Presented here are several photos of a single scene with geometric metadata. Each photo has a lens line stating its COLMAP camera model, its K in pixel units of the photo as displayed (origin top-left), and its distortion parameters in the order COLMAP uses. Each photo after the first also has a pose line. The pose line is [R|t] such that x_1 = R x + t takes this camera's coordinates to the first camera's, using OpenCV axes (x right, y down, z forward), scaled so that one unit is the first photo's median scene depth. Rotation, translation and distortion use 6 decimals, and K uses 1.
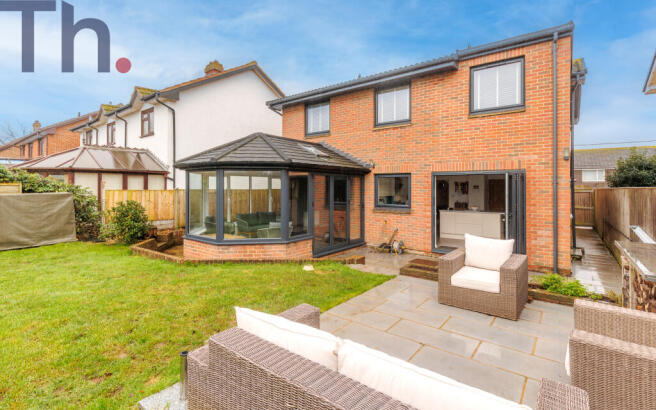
lens RADIAL K [[308.1, 0, 330.3], [0, 308.1, 181.7], [0, 0, 1]] dist [0.000765, 0.000201]
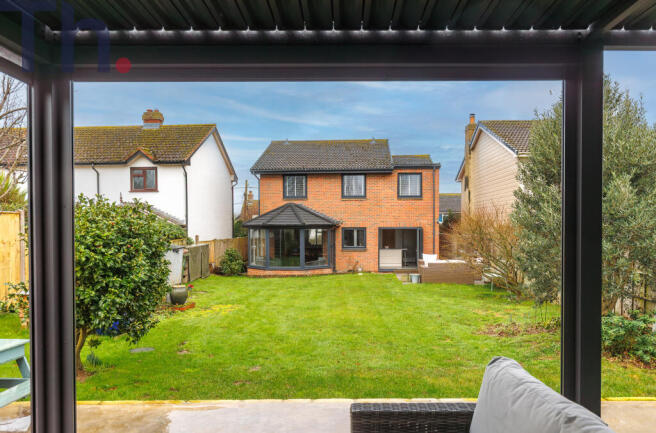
lens RADIAL K [[487.9, 0, 328.0], [0, 487.9, 216.5], [0, 0, 1]] dist [-0.000376, -0.001026]
pose [[0.802250, 0.019264, 0.596677, -1.636583], [-0.006236, 0.999695, -0.023891, -0.024468], [-0.596955, 0.015445, 0.802126, -1.127993]]
